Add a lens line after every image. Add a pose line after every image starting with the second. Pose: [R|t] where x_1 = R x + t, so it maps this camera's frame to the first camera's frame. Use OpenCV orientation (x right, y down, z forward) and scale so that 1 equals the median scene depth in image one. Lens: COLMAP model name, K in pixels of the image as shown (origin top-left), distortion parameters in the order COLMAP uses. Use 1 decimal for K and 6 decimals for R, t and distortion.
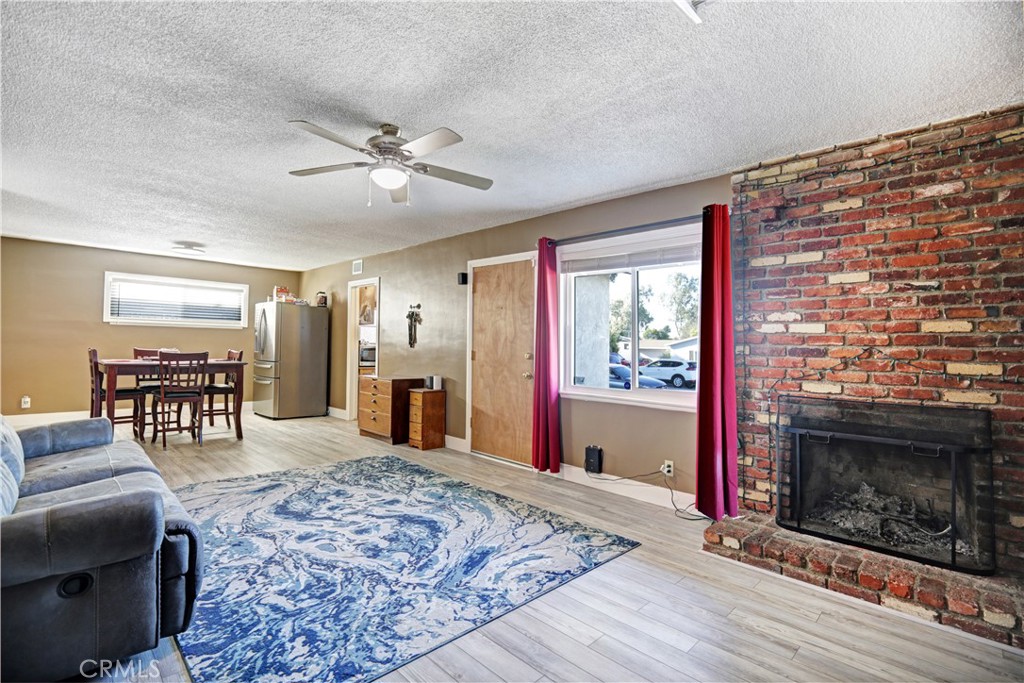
lens RADIAL K [[478.2, 0, 512.3], [0, 478.2, 338.5], [0, 0, 1]] dist [-0.020256, -0.000317]
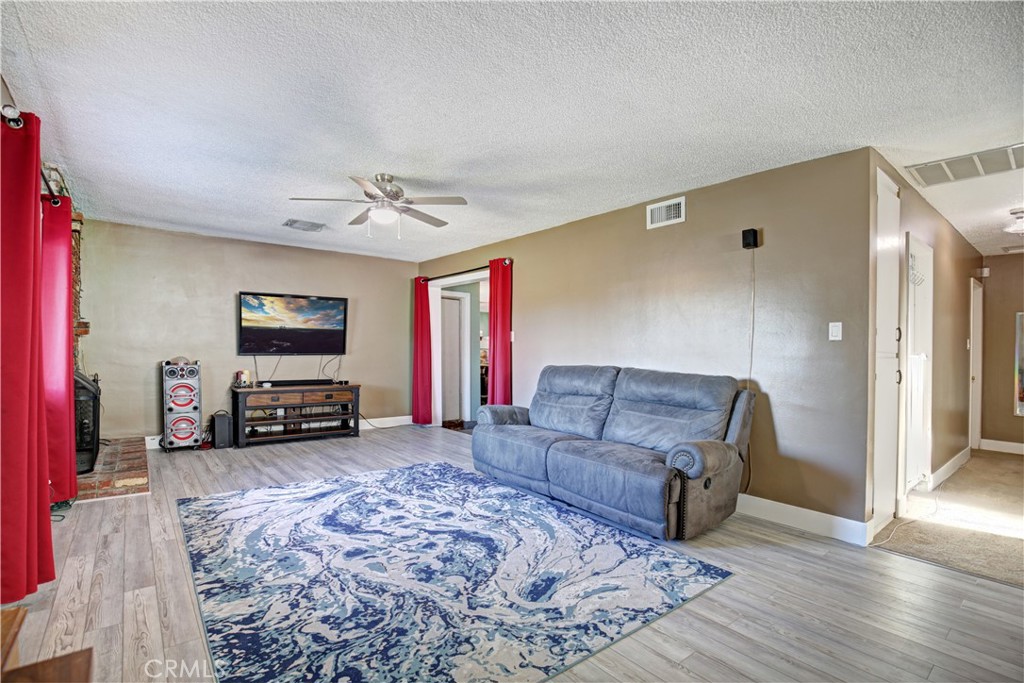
lens RADIAL K [[478.2, 0, 511.3], [0, 478.2, 344.2], [0, 0, 1]] dist [-0.020256, -0.000317]
pose [[-0.993662, -0.038788, 0.105506, -0.652179], [-0.041010, 0.998979, -0.018972, 0.021766], [-0.104662, -0.023179, -0.994238, 2.002913]]
